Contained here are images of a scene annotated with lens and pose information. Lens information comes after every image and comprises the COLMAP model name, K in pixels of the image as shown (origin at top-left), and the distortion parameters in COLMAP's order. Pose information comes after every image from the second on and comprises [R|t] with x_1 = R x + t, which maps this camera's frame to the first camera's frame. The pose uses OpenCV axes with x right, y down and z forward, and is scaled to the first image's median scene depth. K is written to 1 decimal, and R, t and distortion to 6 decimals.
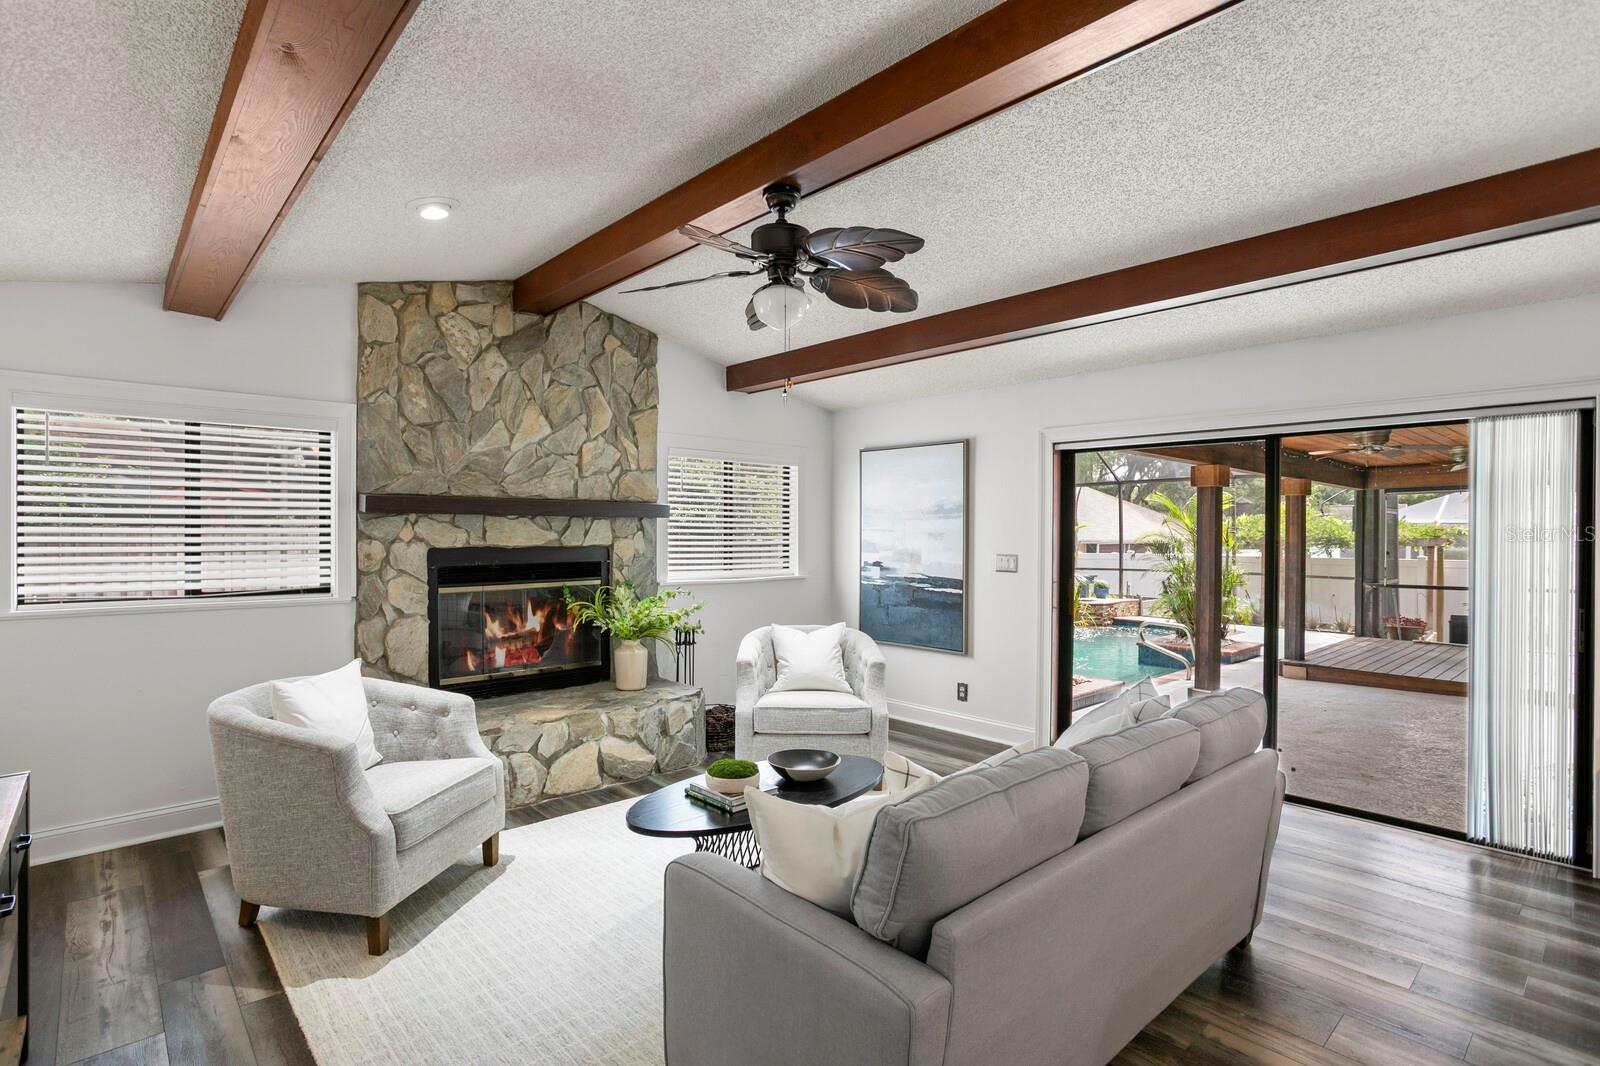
lens RADIAL K [[799.3, 0, 756.7], [0, 799.3, 527.2], [0, 0, 1]] dist [-0.020500, 0.006538]
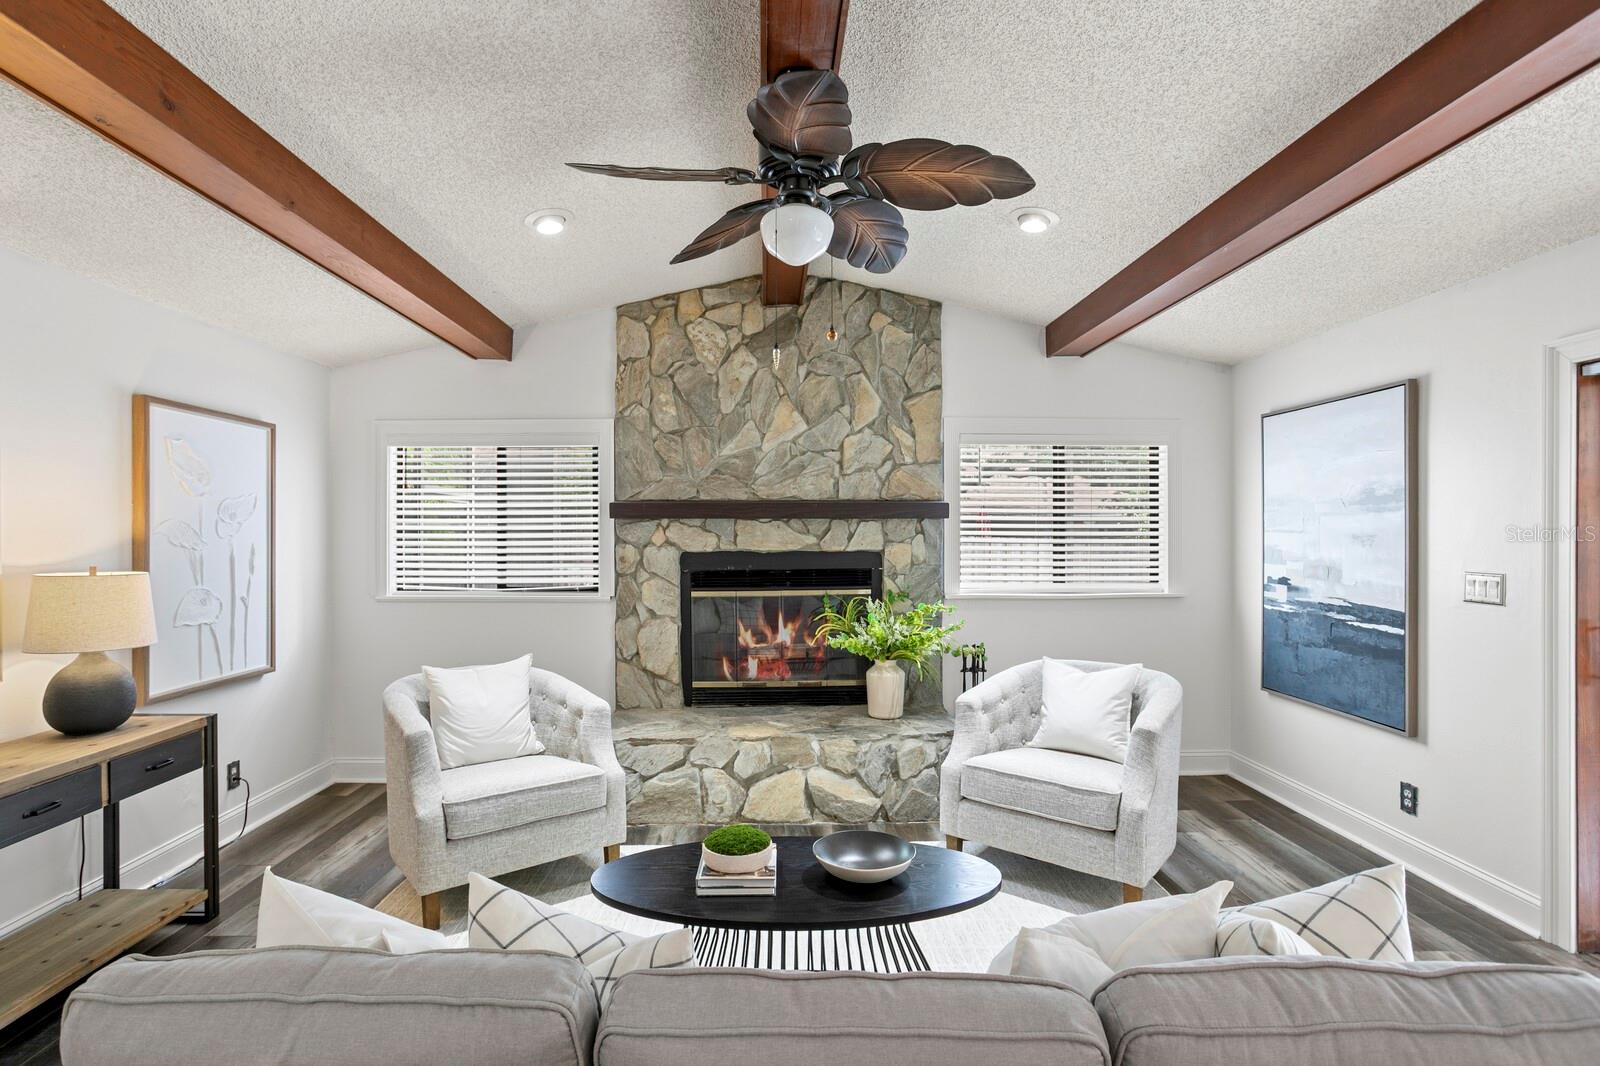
lens RADIAL K [[799.3, 0, 795.5], [0, 799.3, 530.2], [0, 0, 1]] dist [-0.020500, 0.006538]
pose [[0.765787, -0.007863, -0.643046, 0.343520], [0.008147, 0.999964, -0.002525, 0.001861], [0.643043, -0.003305, 0.765823, 0.290448]]
